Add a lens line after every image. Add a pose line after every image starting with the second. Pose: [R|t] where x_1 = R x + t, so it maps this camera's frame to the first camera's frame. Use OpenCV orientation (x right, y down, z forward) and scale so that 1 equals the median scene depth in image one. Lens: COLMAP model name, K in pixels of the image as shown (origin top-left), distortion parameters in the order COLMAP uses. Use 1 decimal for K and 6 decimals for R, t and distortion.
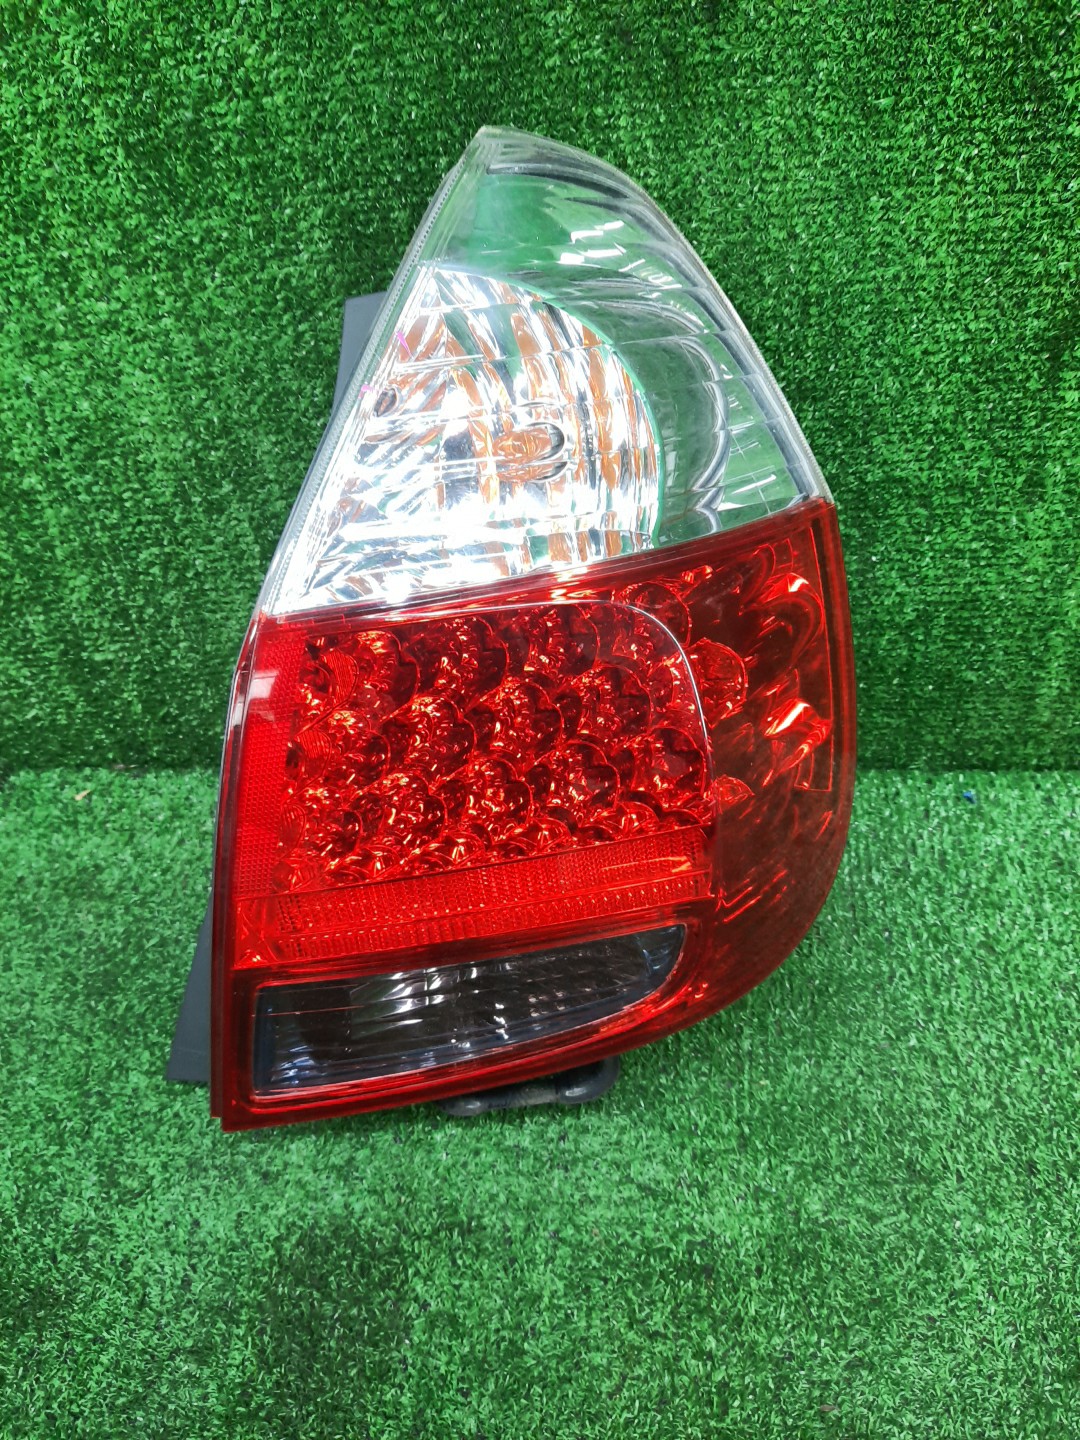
lens RADIAL K [[1098.1, 0, 540.0], [0, 1098.1, 720.0], [0, 0, 1]] dist [0.029443, -0.011480]
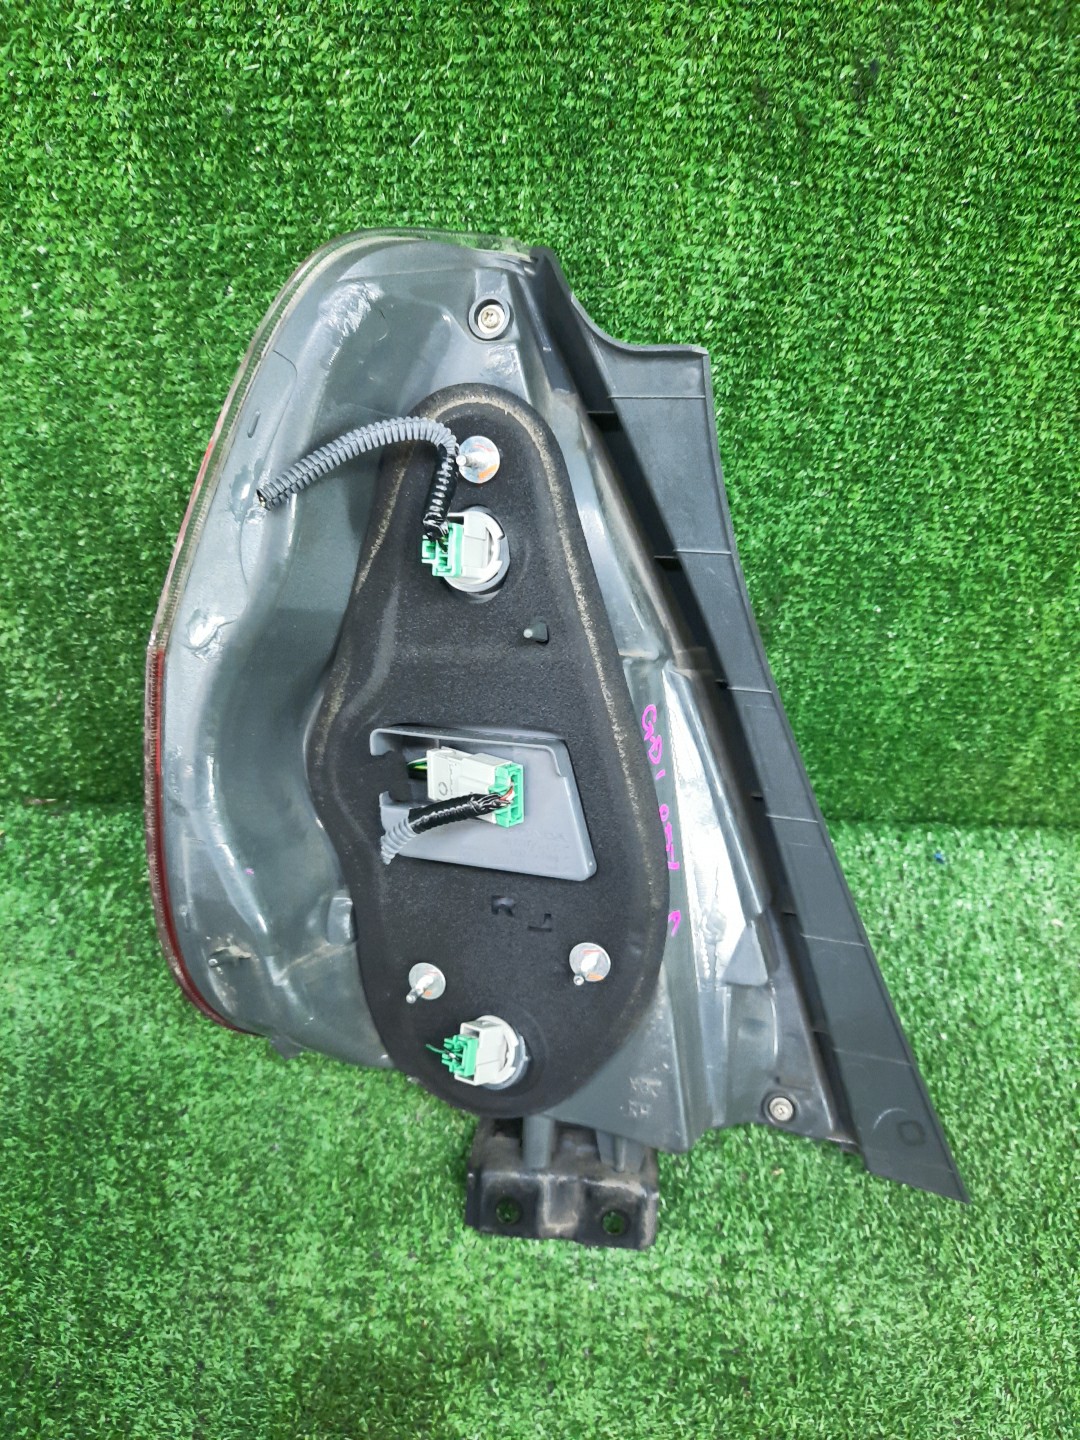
lens RADIAL K [[1098.1, 0, 540.0], [0, 1098.1, 720.0], [0, 0, 1]] dist [0.029443, -0.011480]
pose [[0.980719, 0.026905, 0.193561, -0.217708], [-0.046003, 0.994427, 0.094858, -0.169282], [-0.189930, -0.101933, 0.976492, 0.100043]]
